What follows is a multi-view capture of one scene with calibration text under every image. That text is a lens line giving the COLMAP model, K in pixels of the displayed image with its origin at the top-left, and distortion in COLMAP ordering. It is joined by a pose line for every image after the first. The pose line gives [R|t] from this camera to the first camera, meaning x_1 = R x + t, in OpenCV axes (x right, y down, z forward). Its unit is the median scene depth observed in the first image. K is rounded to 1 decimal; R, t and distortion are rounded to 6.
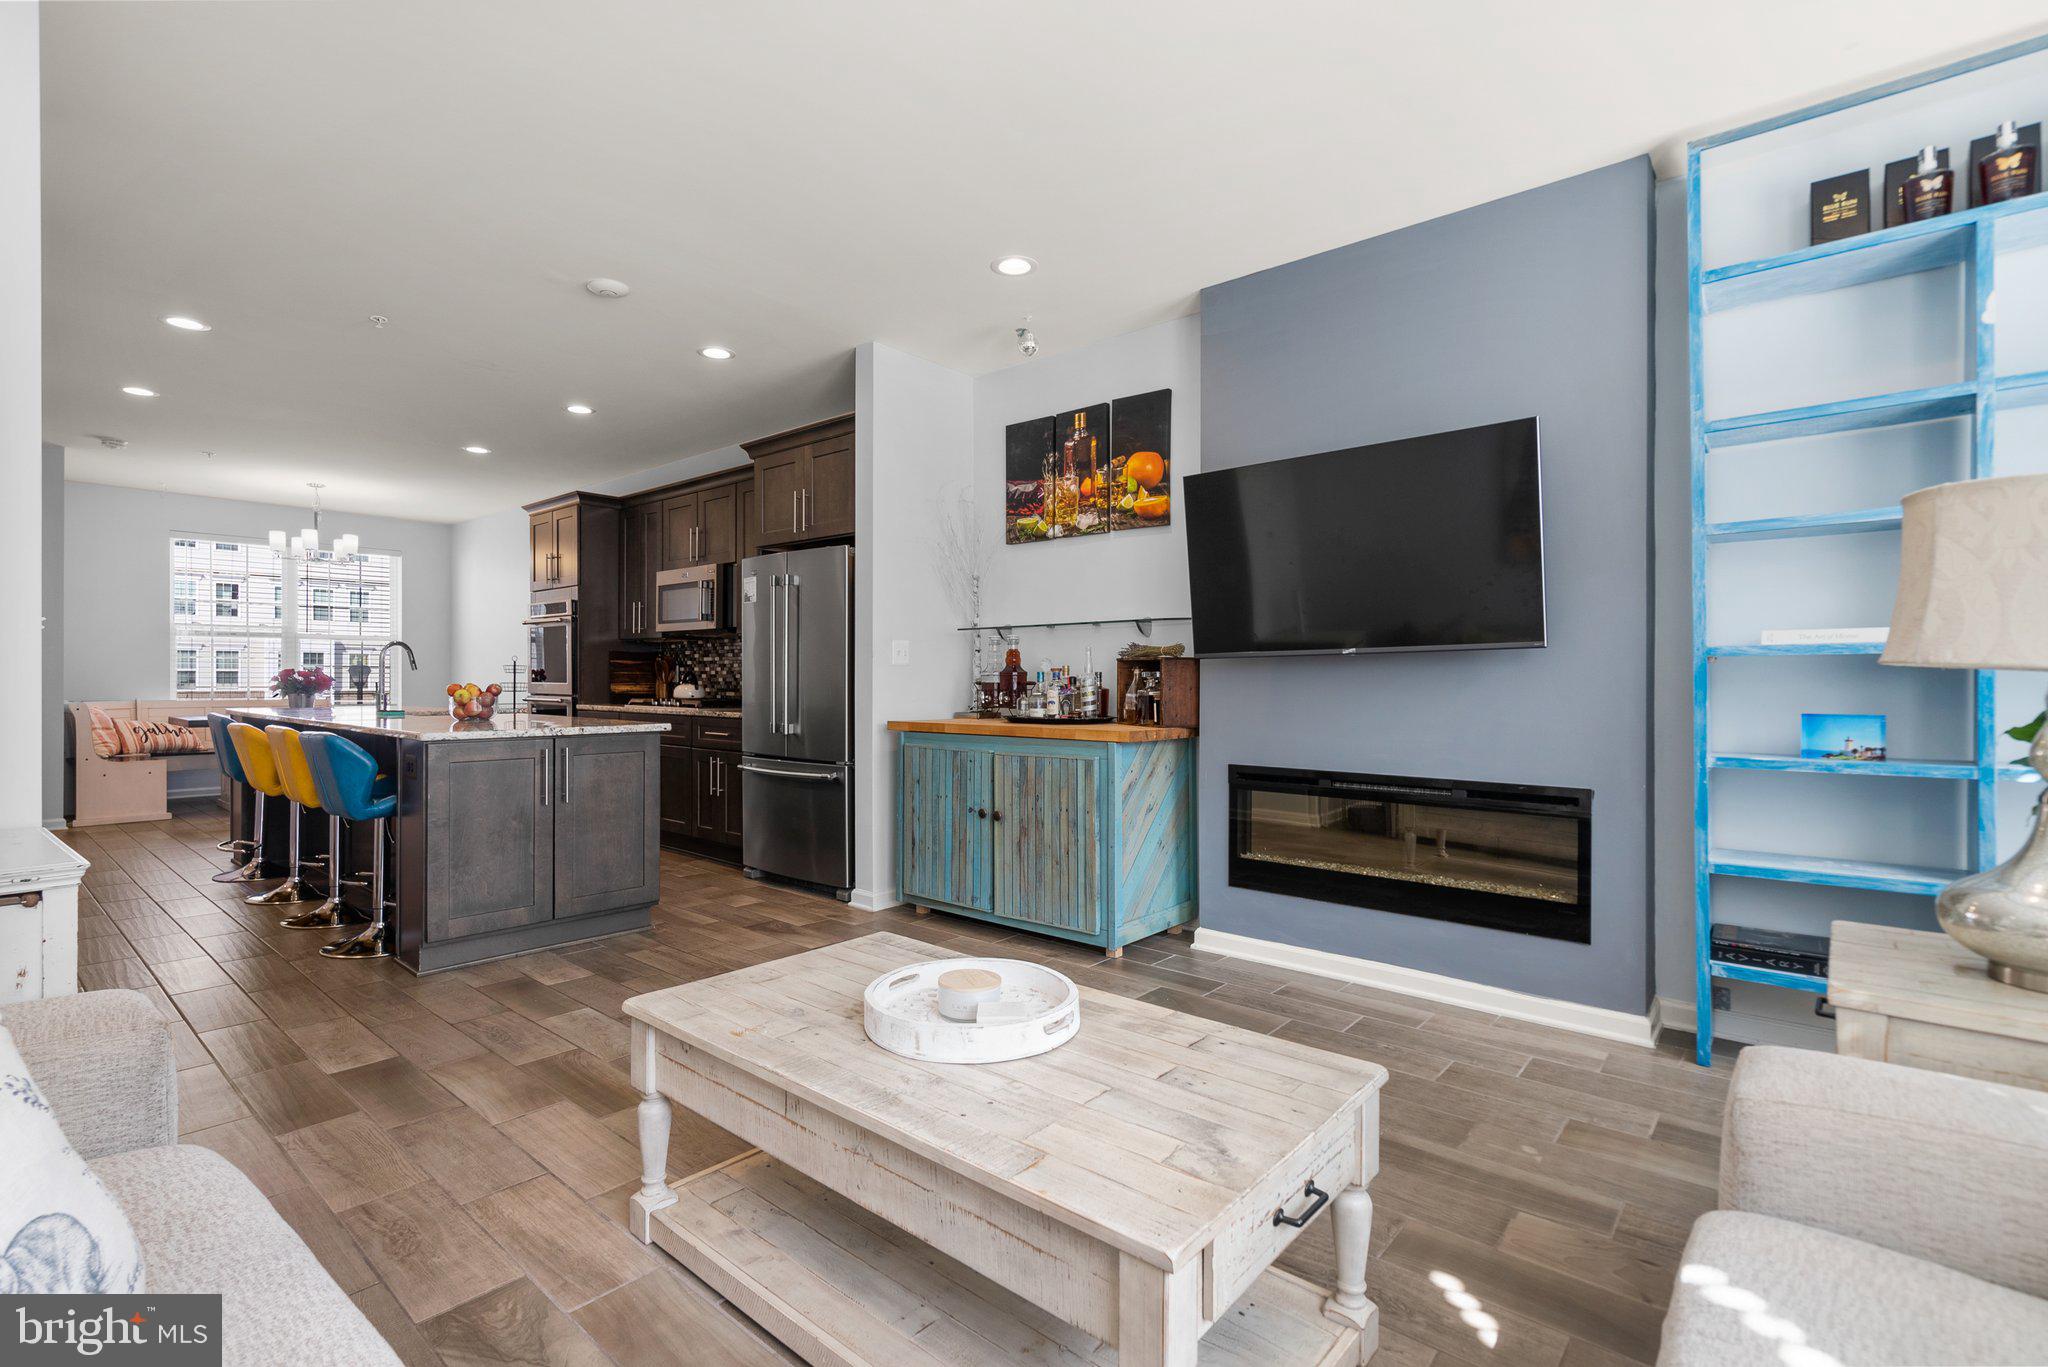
lens RADIAL K [[929.6, 0, 1024.0], [0, 929.6, 683.5], [0, 0, 1]] dist [-0.004477, 0.000396]
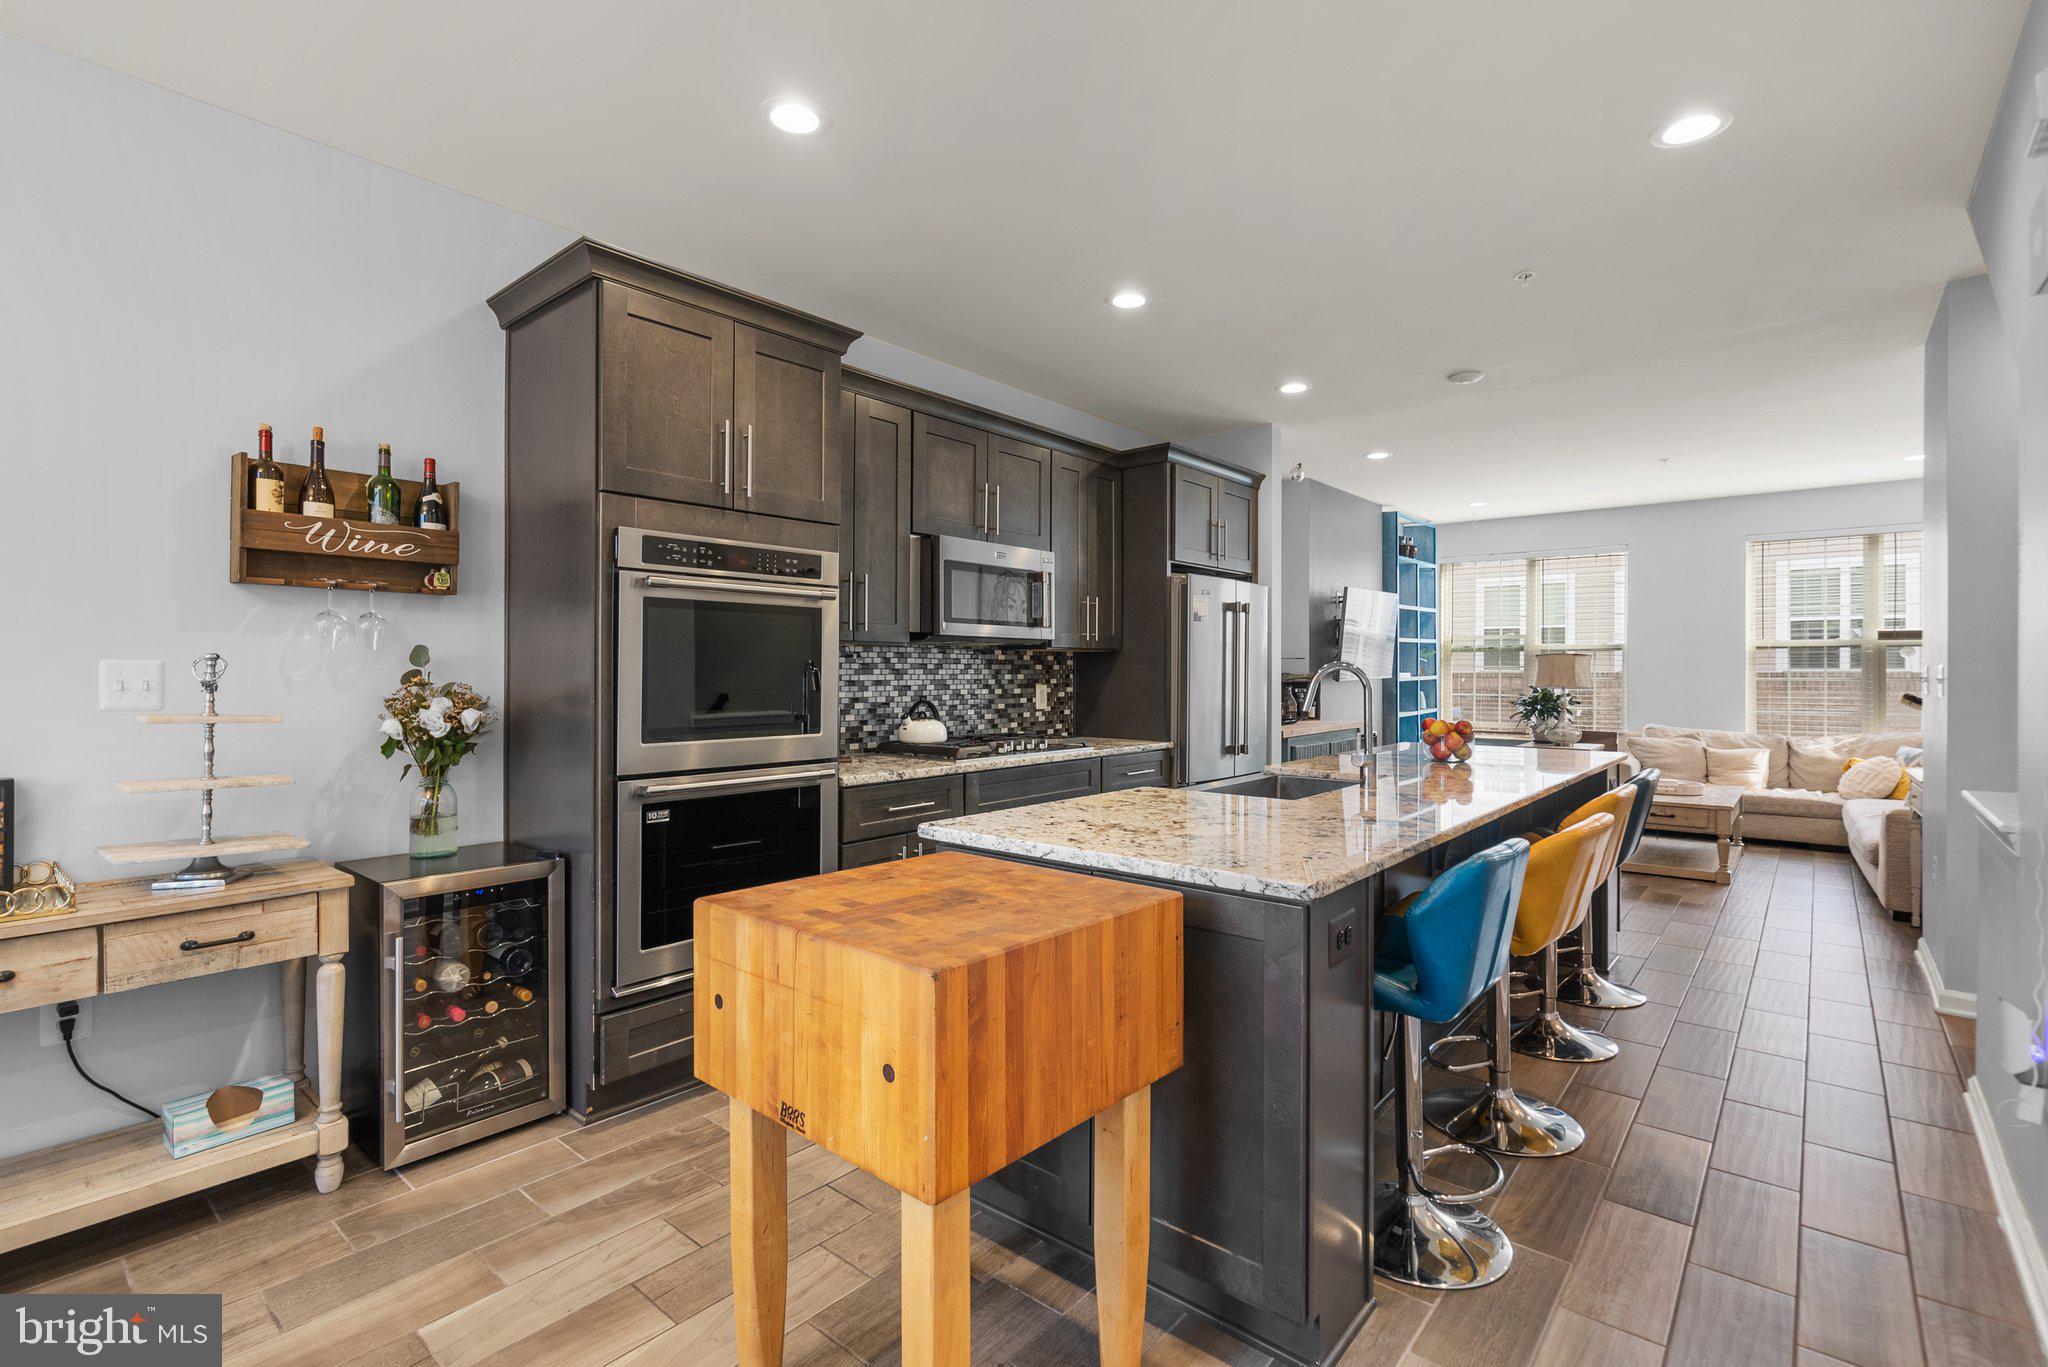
lens RADIAL K [[947.4, 0, 1018.6], [0, 947.4, 668.1], [0, 0, 1]] dist [-0.002297, 0.000736]
pose [[0.001538, -0.001637, 0.999997, -1.379476], [0.003937, 0.999991, 0.001631, -0.047704], [-0.999991, 0.003935, 0.001544, 1.298861]]
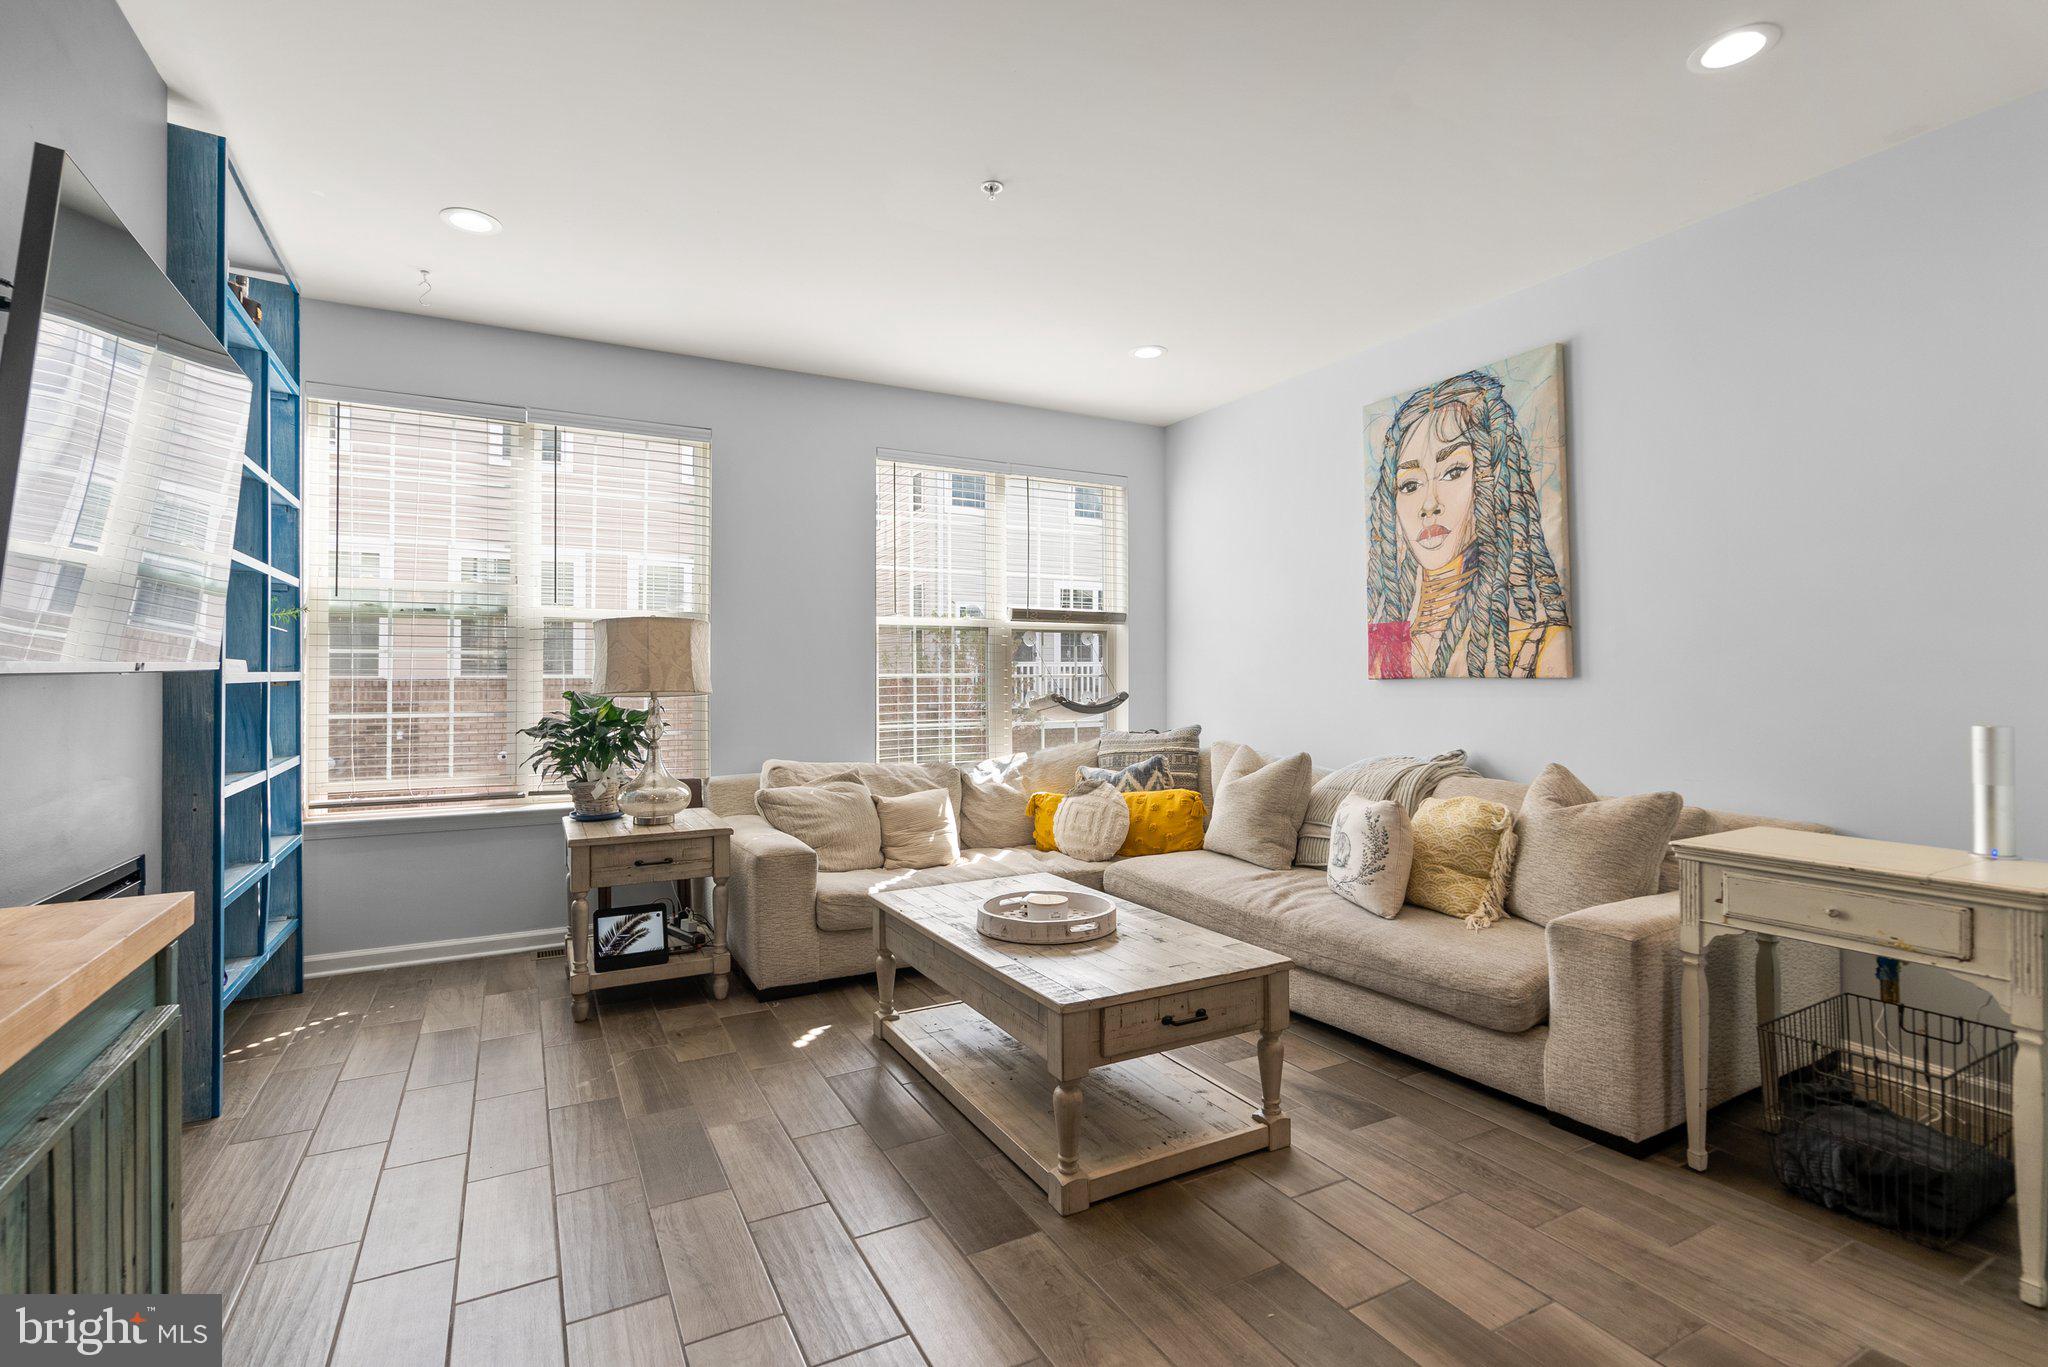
lens RADIAL K [[947.4, 0, 1018.6], [0, 947.4, 668.1], [0, 0, 1]] dist [-0.002297, 0.000736]
pose [[-0.929306, 0.005132, 0.369275, -0.225740], [0.002494, 0.999968, -0.007621, -0.020478], [-0.369302, -0.006162, -0.929289, 0.927660]]
